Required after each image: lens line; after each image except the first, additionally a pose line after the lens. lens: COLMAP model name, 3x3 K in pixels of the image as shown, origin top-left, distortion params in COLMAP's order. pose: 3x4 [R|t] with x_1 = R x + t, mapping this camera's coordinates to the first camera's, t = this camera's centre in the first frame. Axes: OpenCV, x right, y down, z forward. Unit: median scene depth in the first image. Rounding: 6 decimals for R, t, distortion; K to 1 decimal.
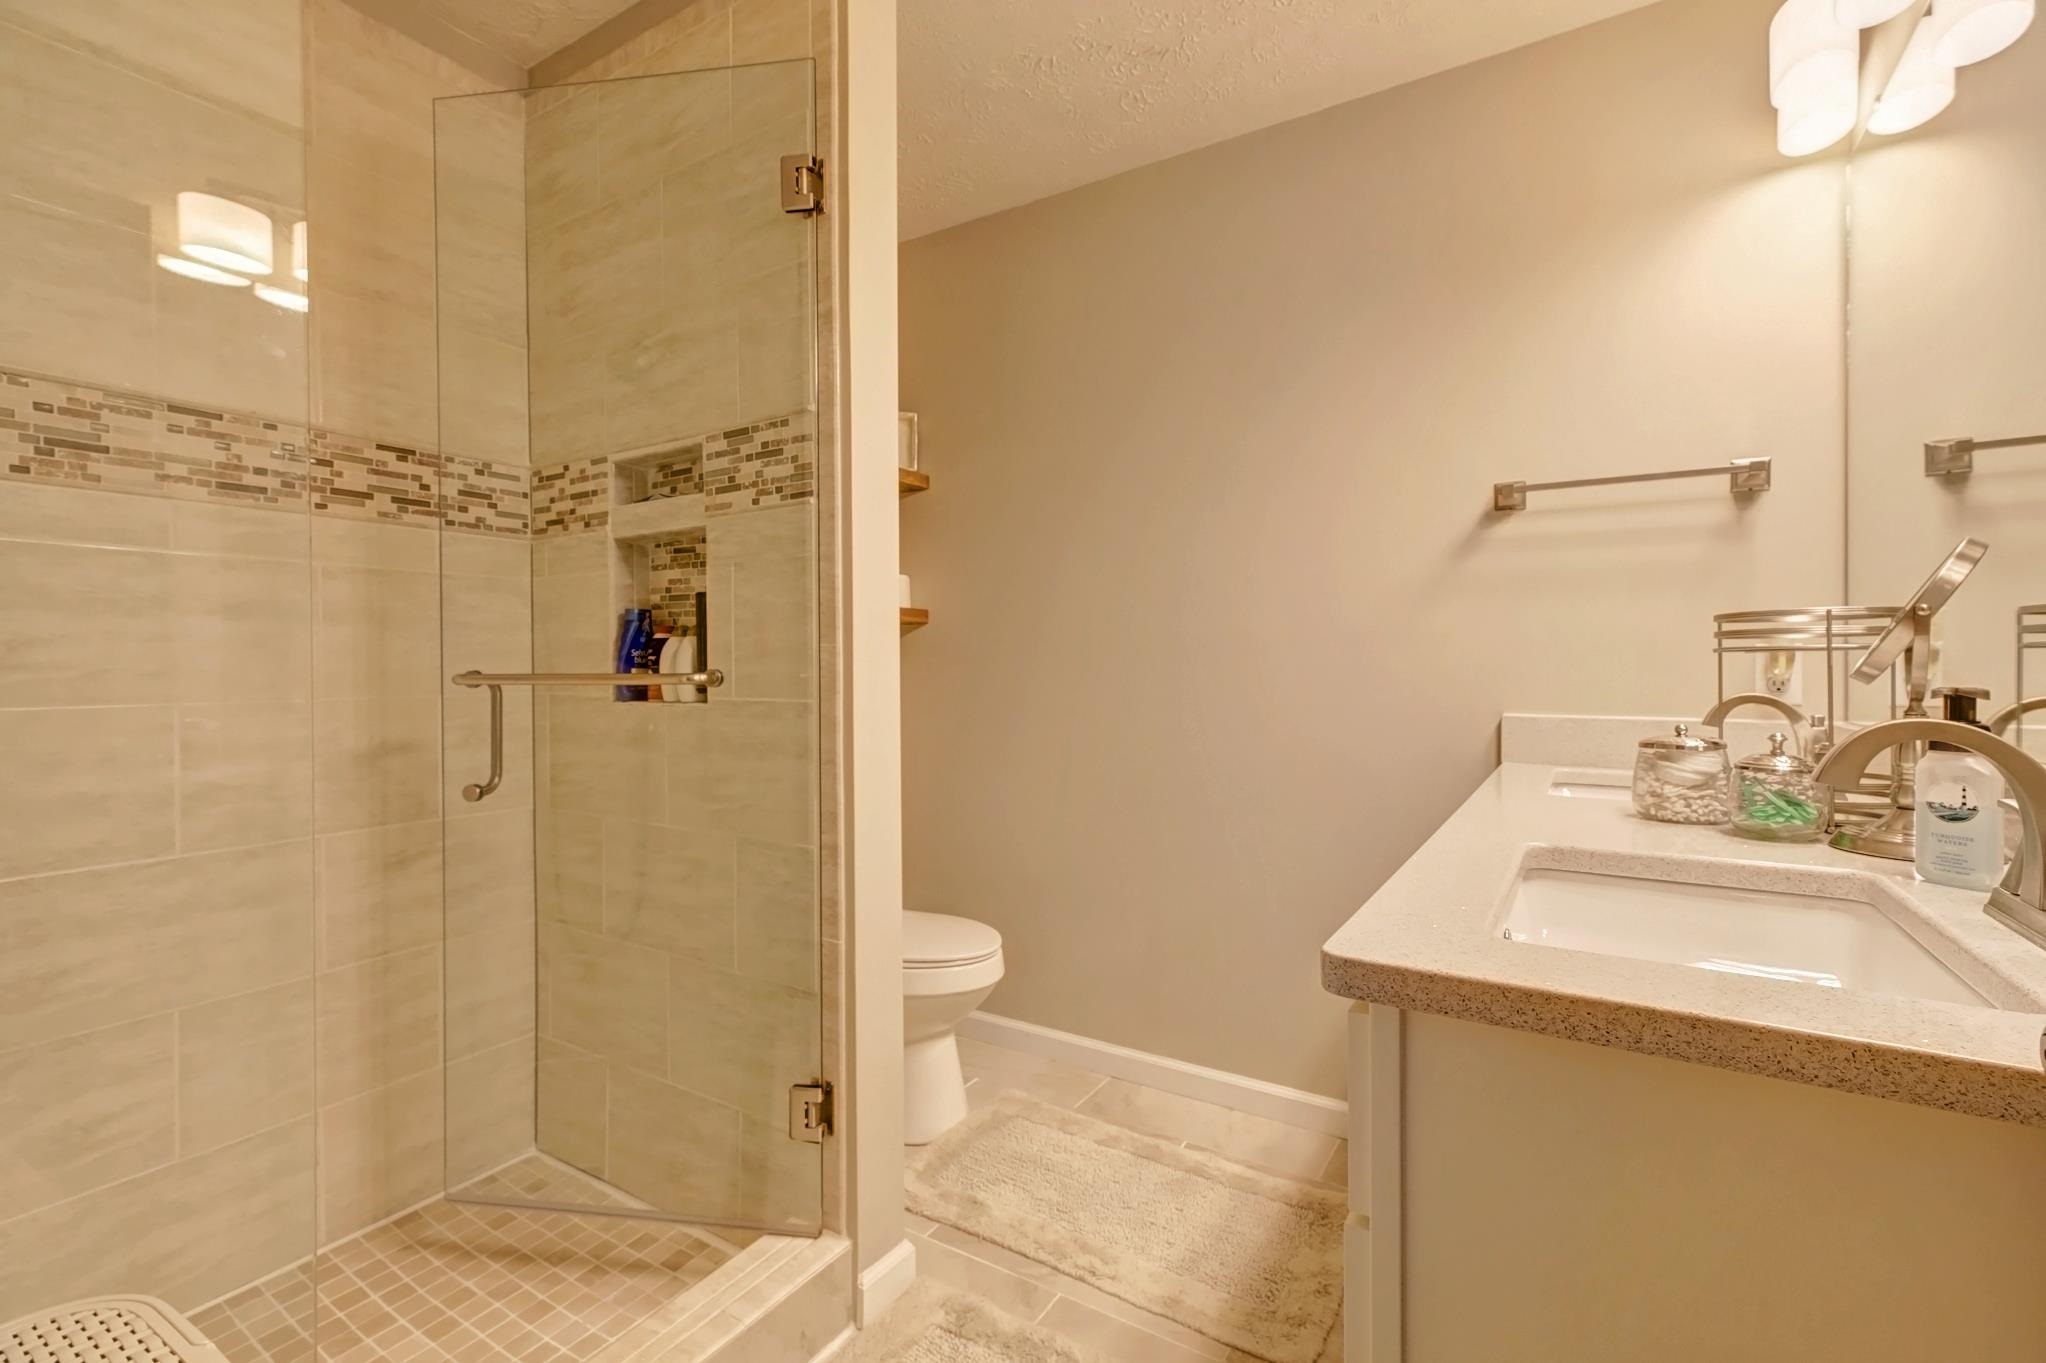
lens RADIAL K [[913.6, 0, 1021.5], [0, 913.6, 666.8], [0, 0, 1]] dist [0.005219, -0.000879]
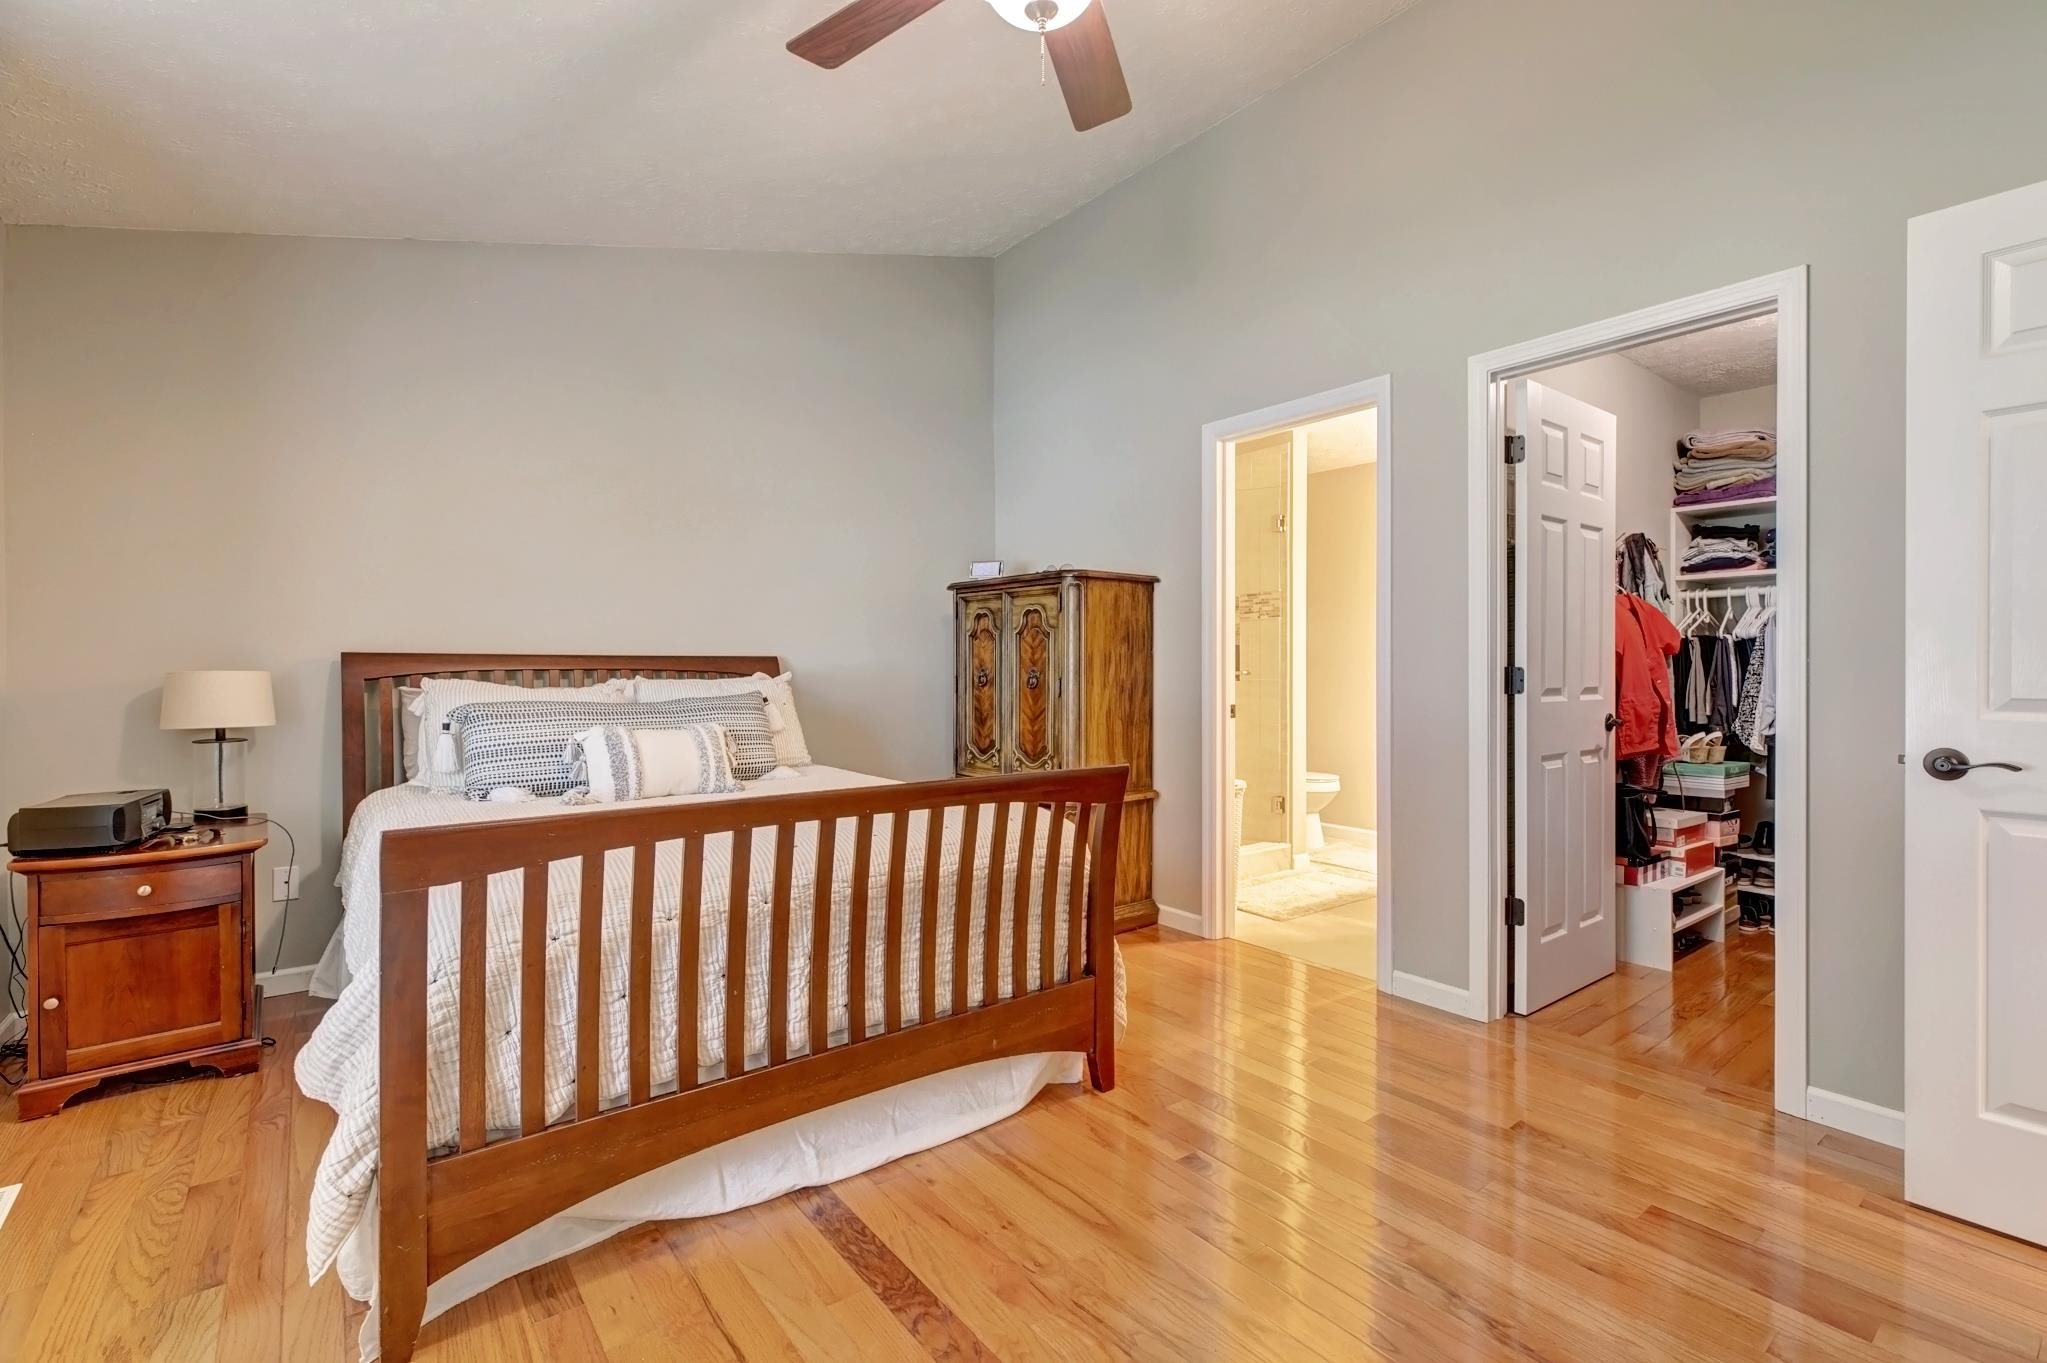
lens RADIAL K [[914.1, 0, 1021.5], [0, 914.1, 674.1], [0, 0, 1]] dist [0.005219, -0.000879]
pose [[0.938727, 0.005551, -0.344618, 0.029779], [-0.004720, 0.999984, 0.003250, 0.009663], [0.344630, -0.001425, 0.938737, -2.131247]]
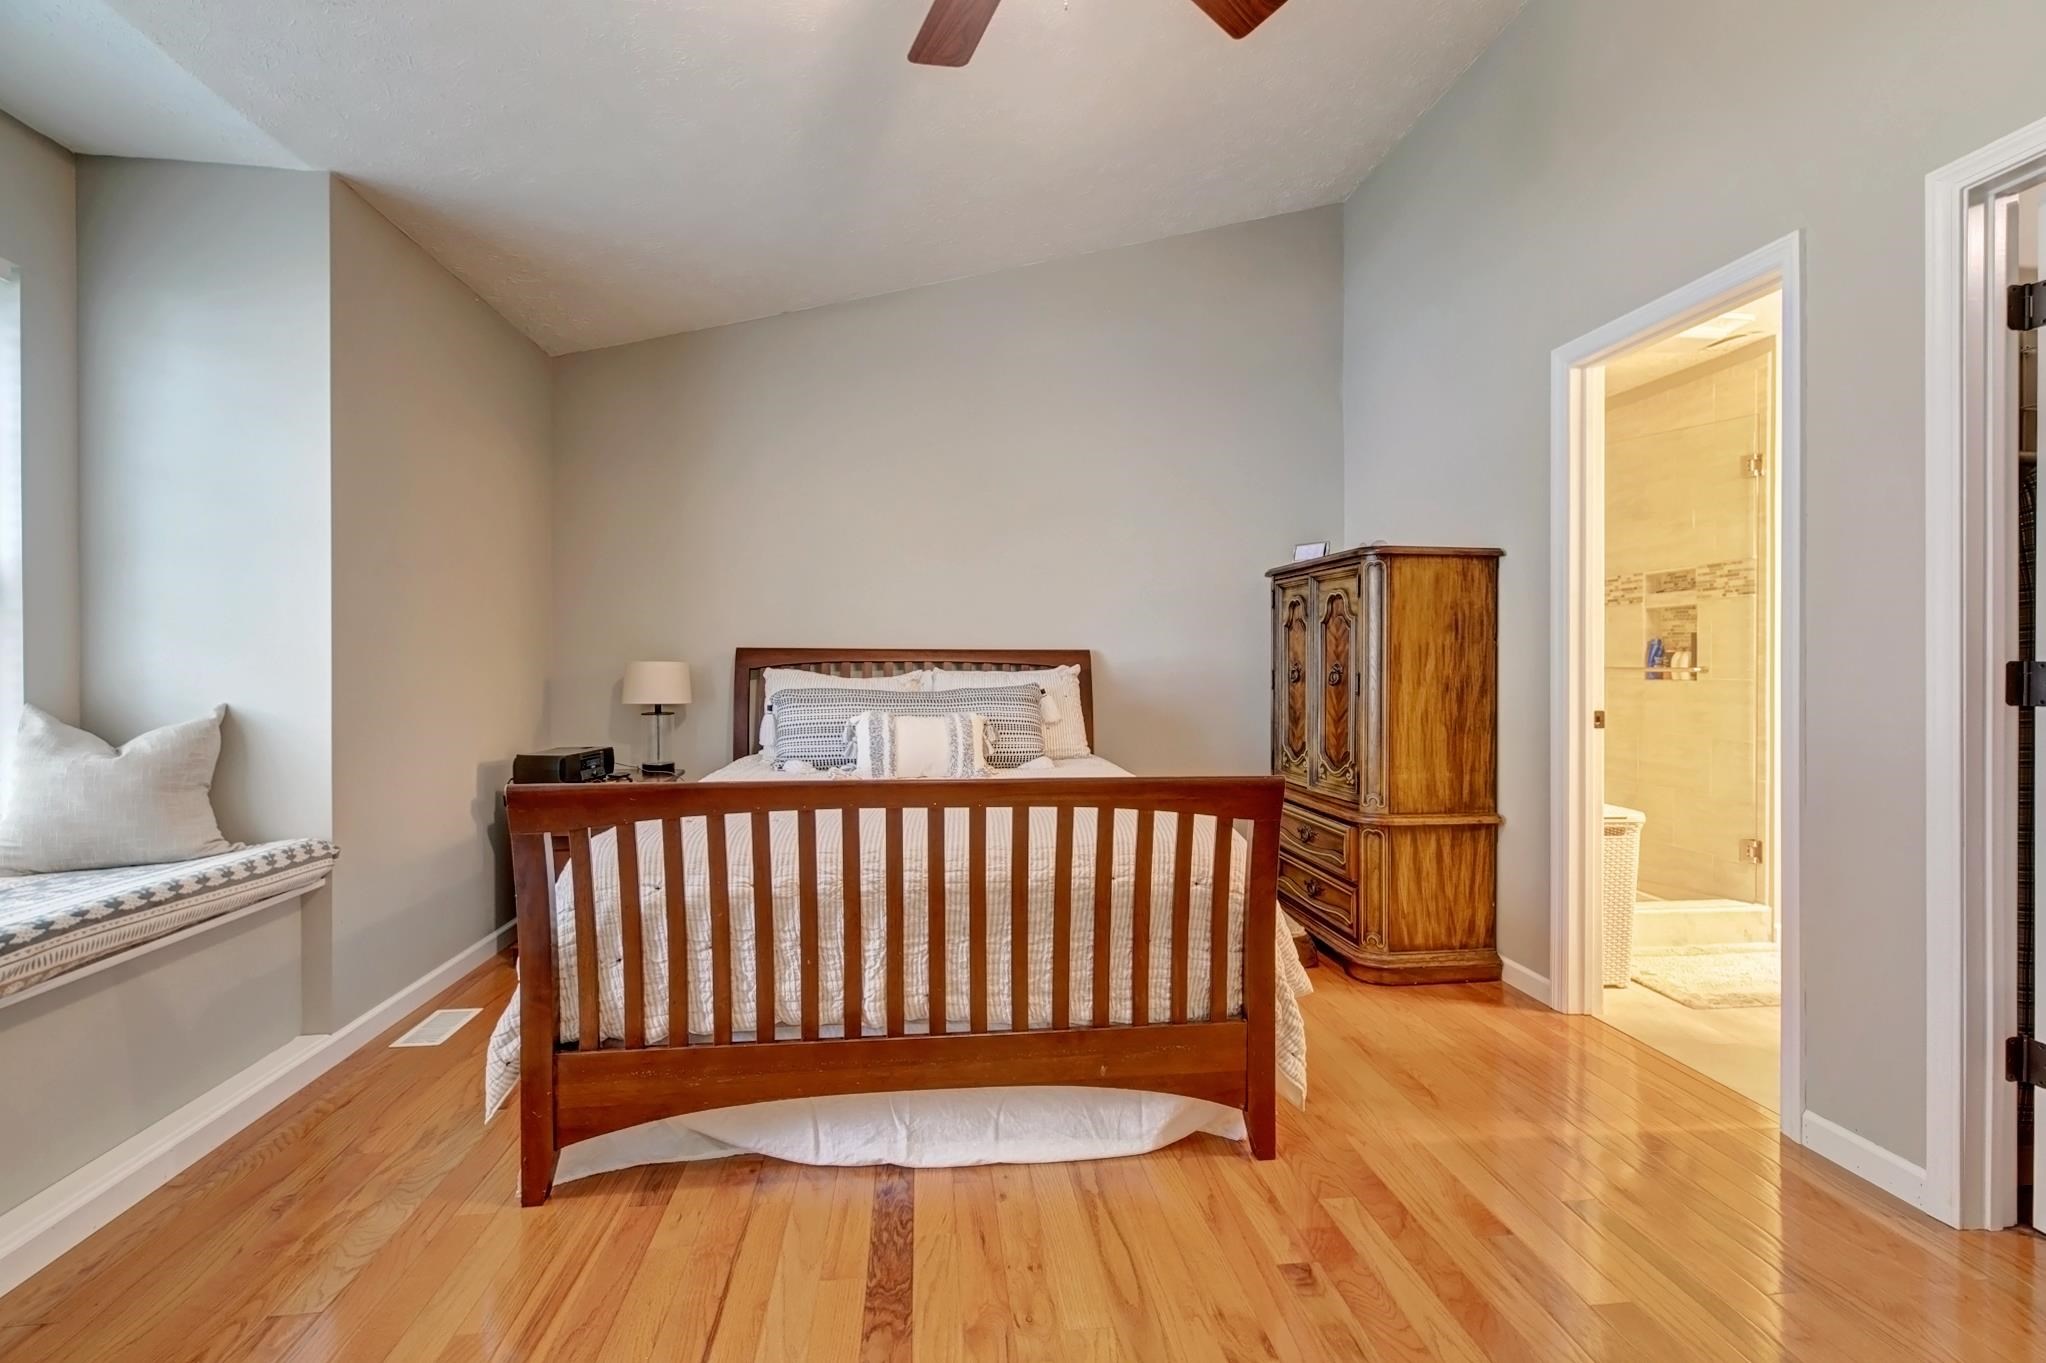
lens RADIAL K [[913.6, 0, 1027.0], [0, 913.6, 666.7], [0, 0, 1]] dist [0.005219, -0.000879]
pose [[0.627163, 0.009818, -0.778826, 0.396851], [-0.009253, 0.999944, 0.005154, 0.008370], [0.778833, 0.003974, 0.627219, -1.763821]]
